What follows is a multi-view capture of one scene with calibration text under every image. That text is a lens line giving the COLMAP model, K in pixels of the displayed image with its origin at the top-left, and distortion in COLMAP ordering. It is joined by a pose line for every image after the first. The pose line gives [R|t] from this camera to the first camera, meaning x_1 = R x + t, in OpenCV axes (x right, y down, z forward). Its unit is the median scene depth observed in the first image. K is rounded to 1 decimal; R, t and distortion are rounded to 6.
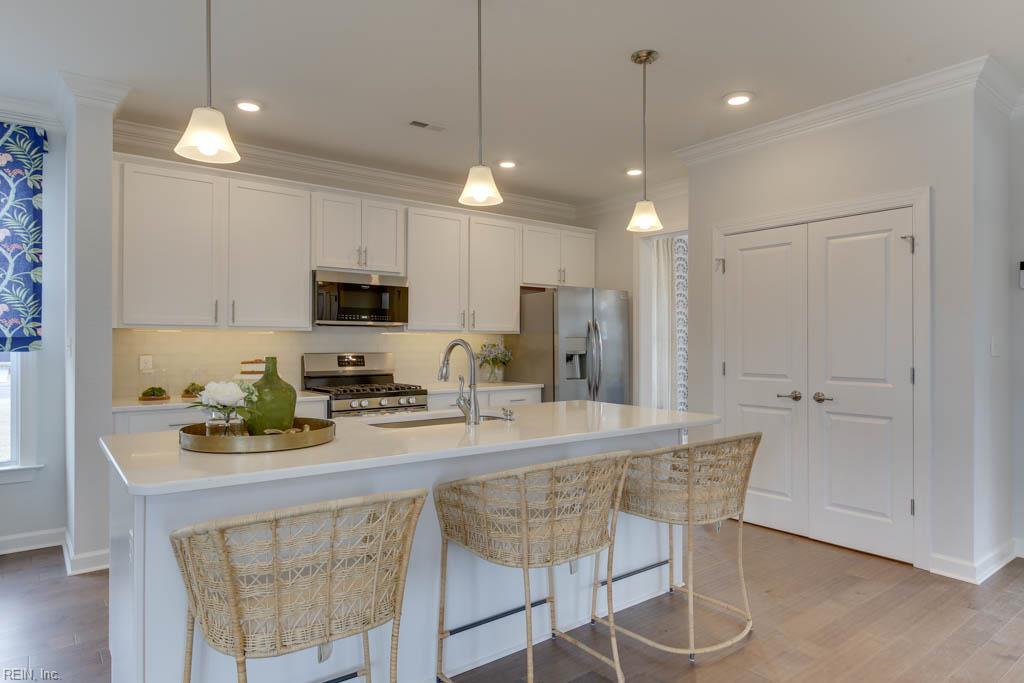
lens RADIAL K [[590.8, 0, 504.8], [0, 590.8, 342.9], [0, 0, 1]] dist [0.004657, -0.002618]
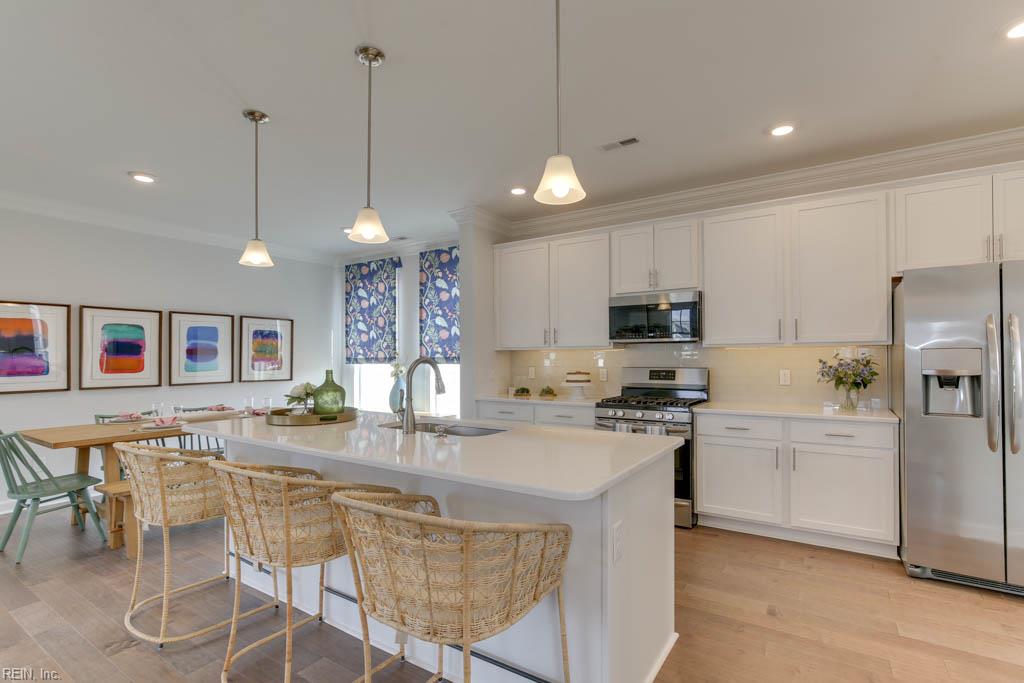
lens RADIAL K [[475.9, 0, 505.9], [0, 475.9, 357.0], [0, 0, 1]] dist [-0.005311, 0.002251]
pose [[0.338405, -0.006735, -0.940976, 0.485479], [0.004980, 0.999973, -0.005366, 0.000724], [0.940987, -0.002871, 0.338430, 0.451618]]
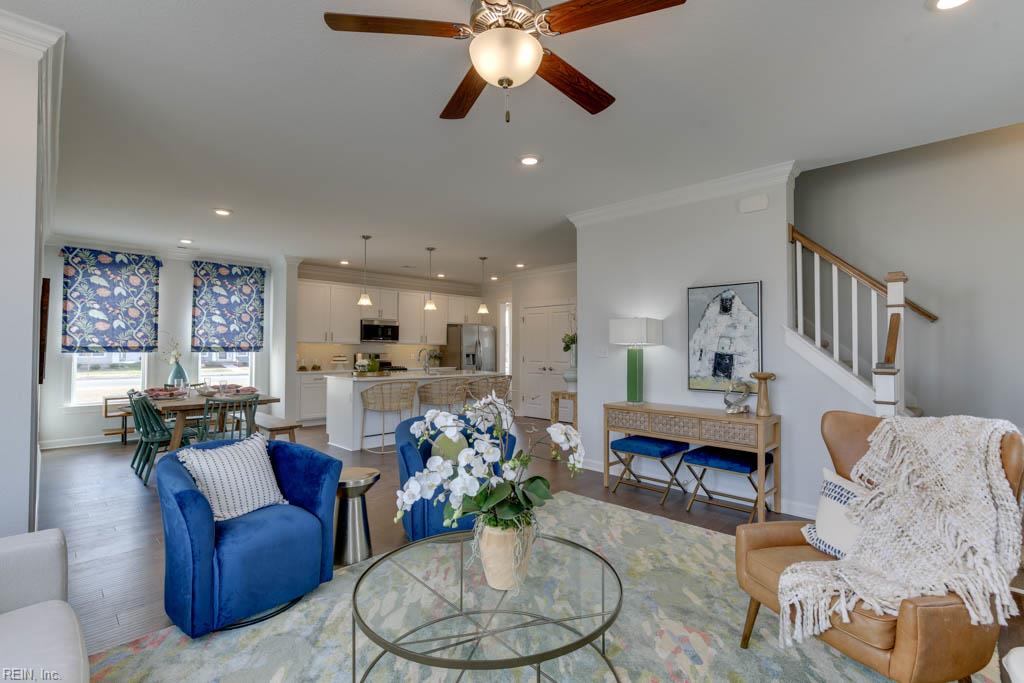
lens RADIAL K [[475.9, 0, 503.7], [0, 475.9, 336.2], [0, 0, 1]] dist [-0.005311, 0.002251]
pose [[0.992897, 0.006986, 0.118768, 0.030967], [-0.004232, 0.999717, -0.023425, -0.008876], [-0.118898, 0.022756, 0.992646, -0.998239]]
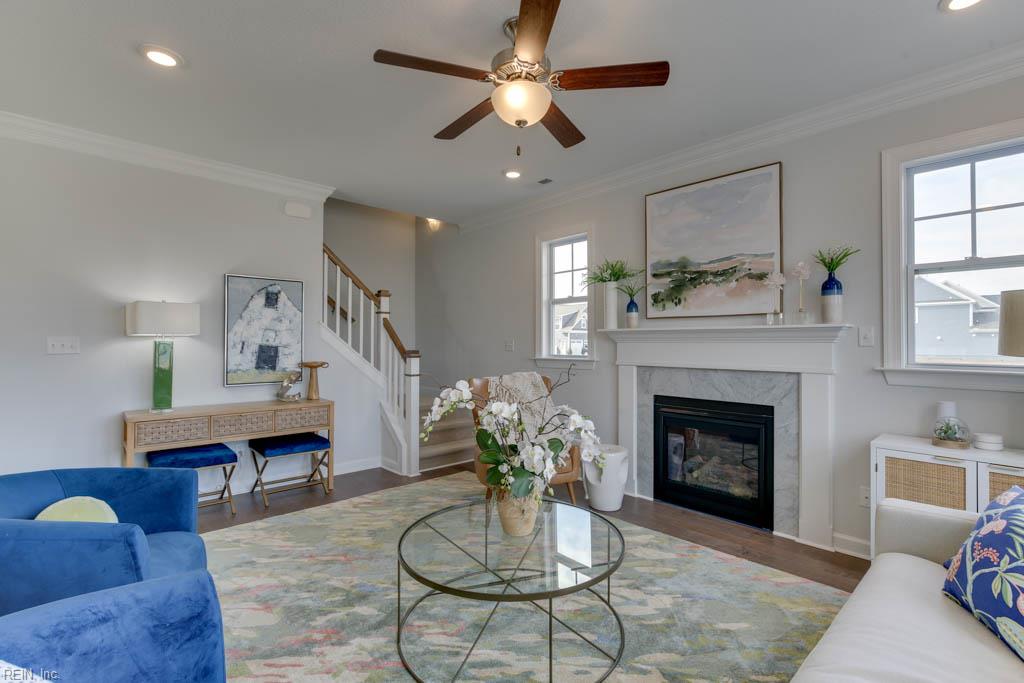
lens RADIAL K [[475.9, 0, 522.2], [0, 475.9, 336.8], [0, 0, 1]] dist [-0.005311, 0.002251]
pose [[-0.106359, 0.012190, 0.994253, -0.391703], [-0.002139, 0.999920, -0.012488, -0.006151], [-0.994325, -0.003454, -0.106325, -0.568457]]
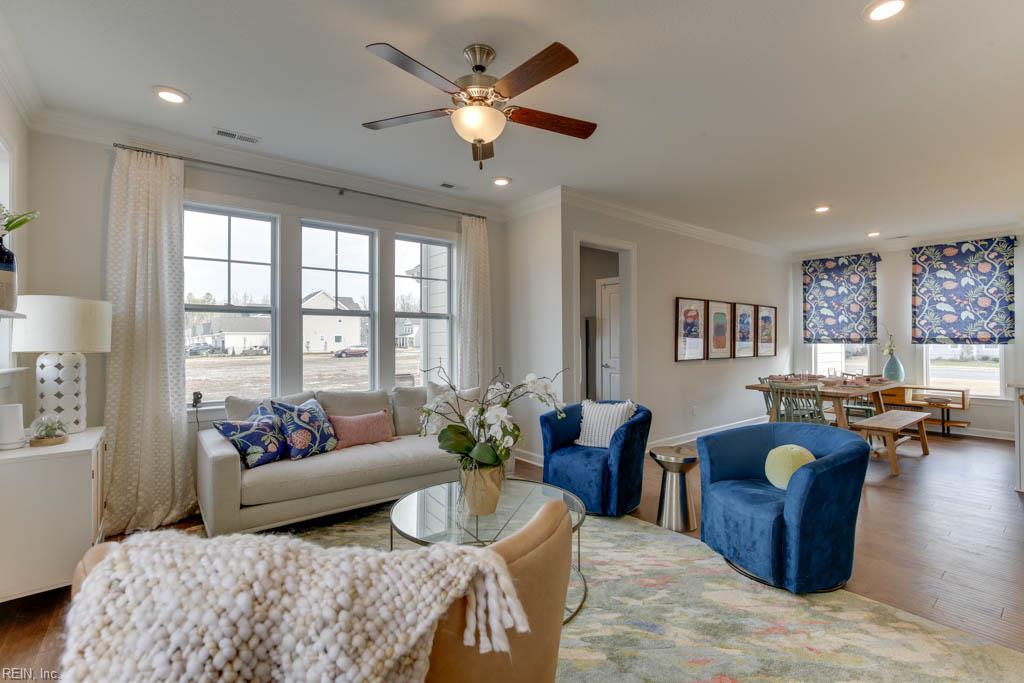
lens RADIAL K [[453.4, 0, 528.7], [0, 453.4, 333.5], [0, 0, 1]] dist [-0.001915, 0.001688]
pose [[0.032785, -0.012316, -0.999387, 0.578804], [0.003076, 0.999921, -0.012222, -0.007439], [0.999458, -0.002673, 0.032820, -0.579574]]
